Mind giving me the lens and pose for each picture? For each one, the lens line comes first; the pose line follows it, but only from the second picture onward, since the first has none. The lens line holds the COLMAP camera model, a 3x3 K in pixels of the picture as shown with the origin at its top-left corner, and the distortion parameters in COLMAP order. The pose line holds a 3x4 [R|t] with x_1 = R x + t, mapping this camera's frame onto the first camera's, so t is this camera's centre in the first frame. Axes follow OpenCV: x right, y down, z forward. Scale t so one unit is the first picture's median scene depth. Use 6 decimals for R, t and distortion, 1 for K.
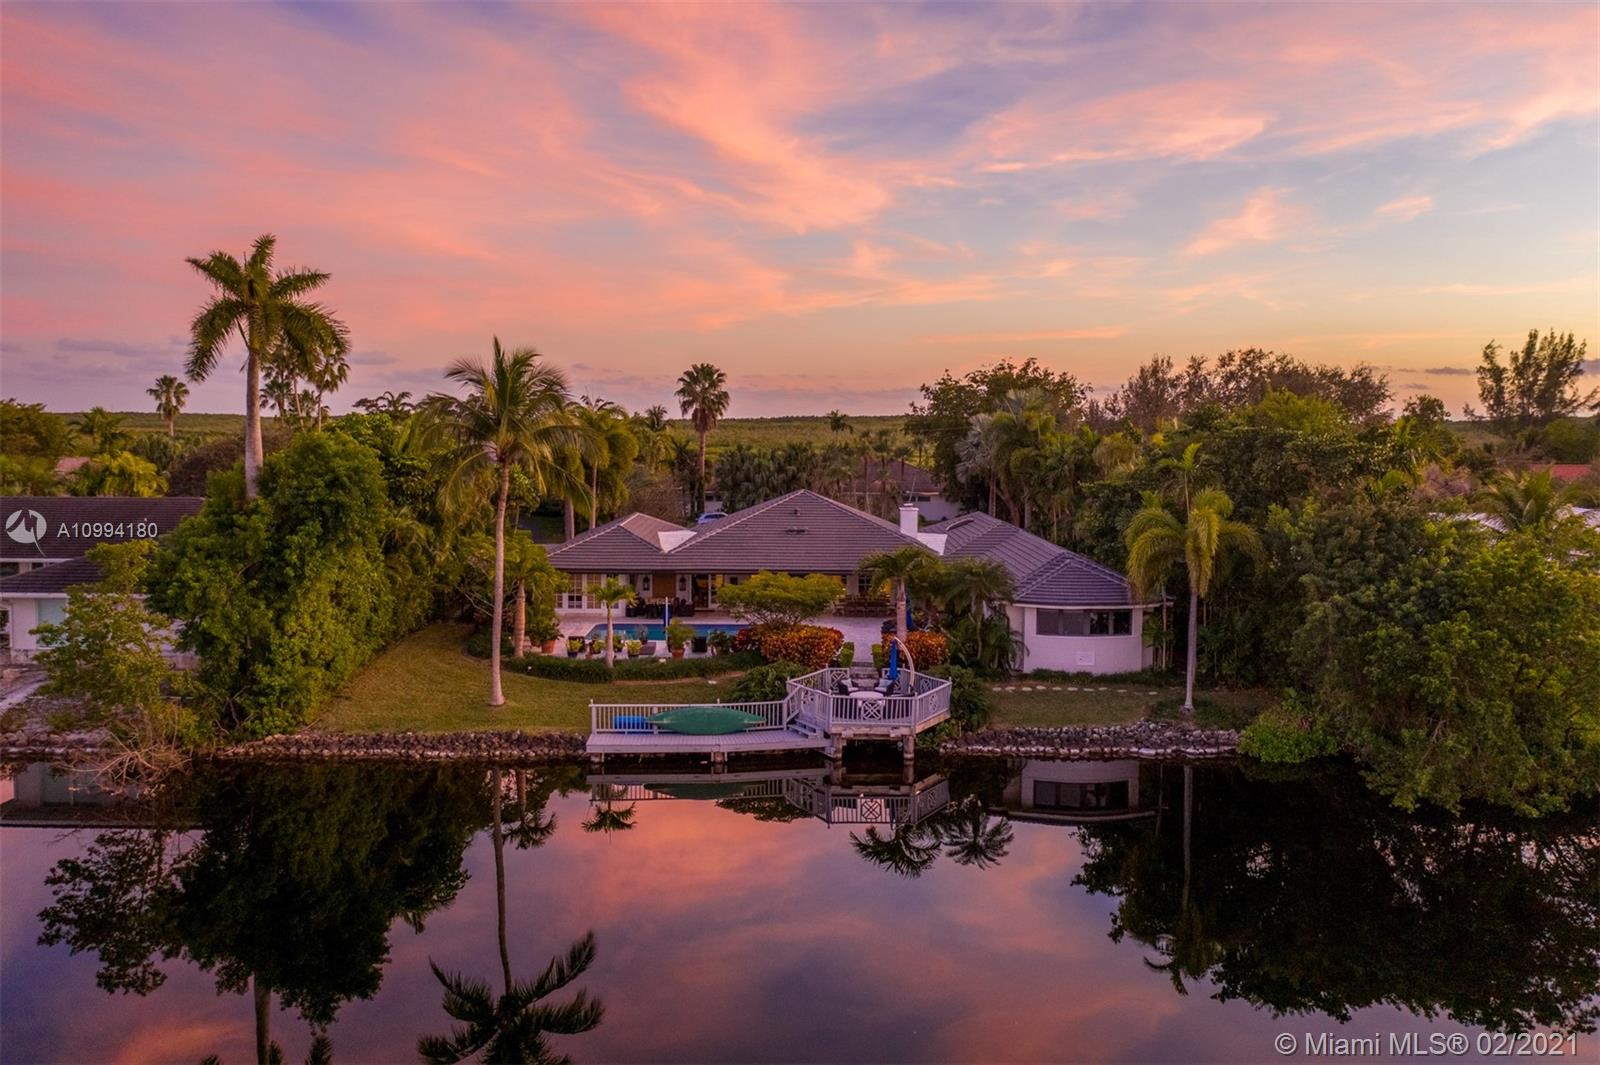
lens RADIAL K [[1205.5, 0, 807.3], [0, 1205.5, 515.6], [0, 0, 1]] dist [0.015188, 0.000410]
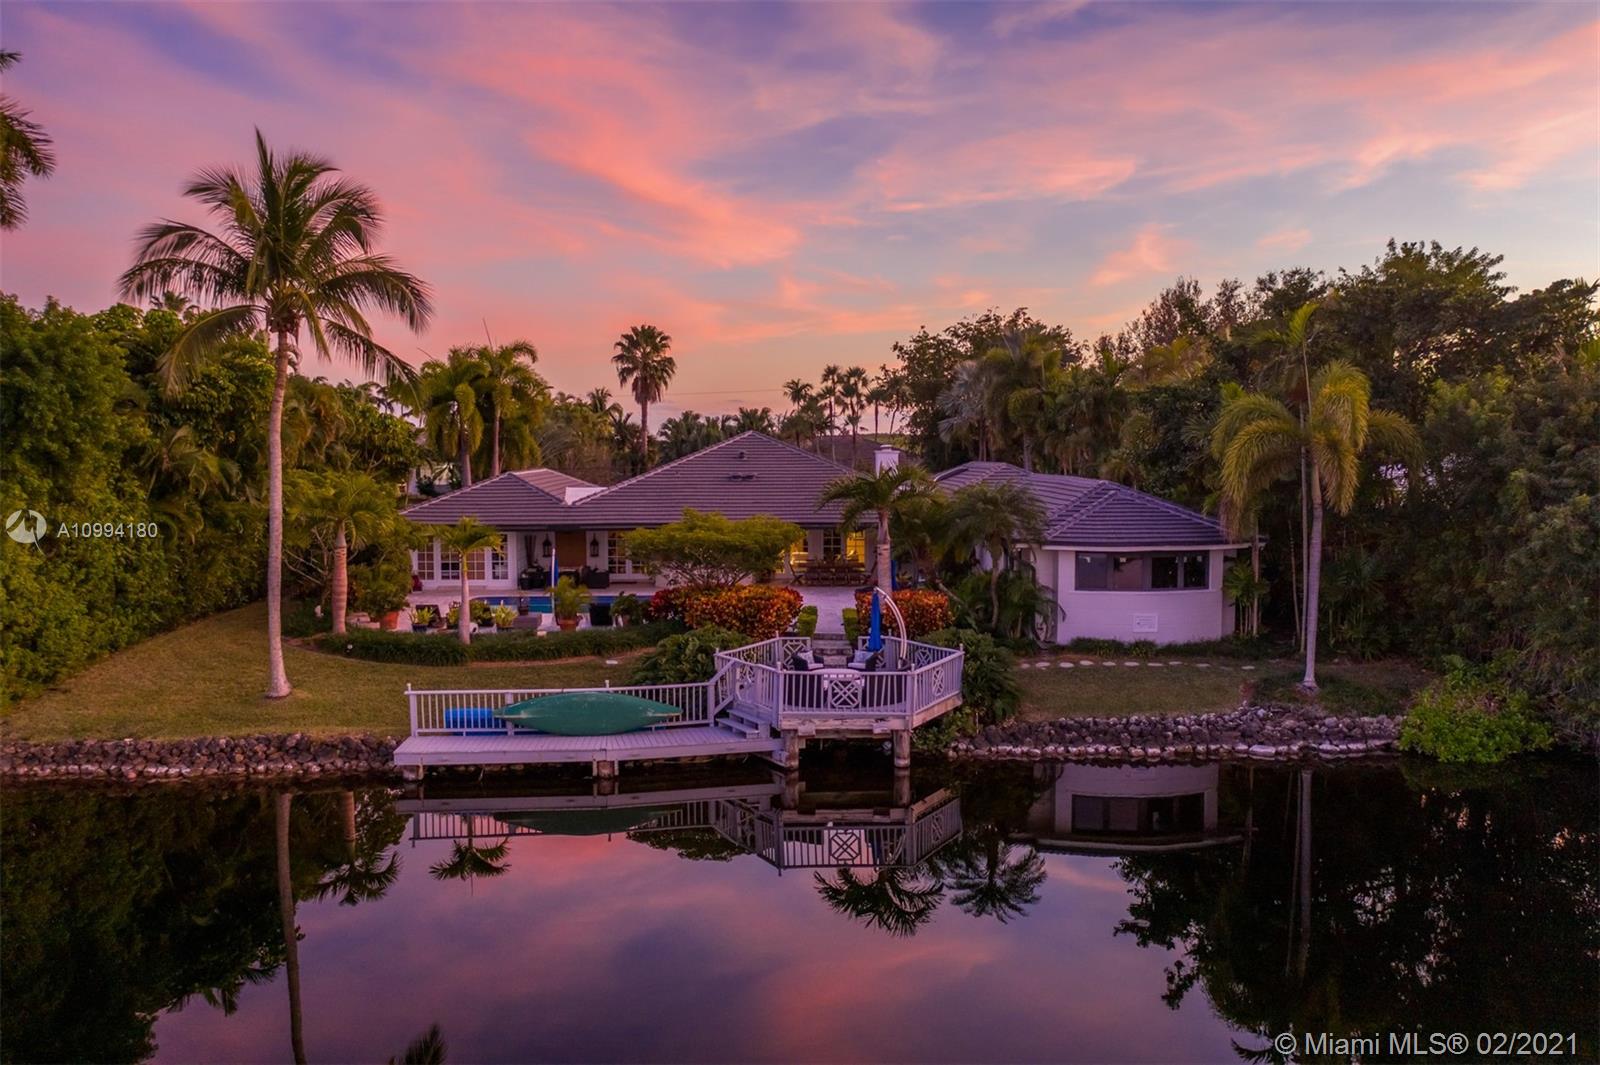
lens RADIAL K [[1349.0, 0, 794.9], [0, 1349.0, 545.7], [0, 0, 1]] dist [-0.005217, 0.010044]
pose [[0.999702, -0.013202, 0.020542, 0.010352], [0.012538, 0.999405, 0.032122, 0.046222], [-0.020953, -0.031855, 0.999273, 0.220790]]
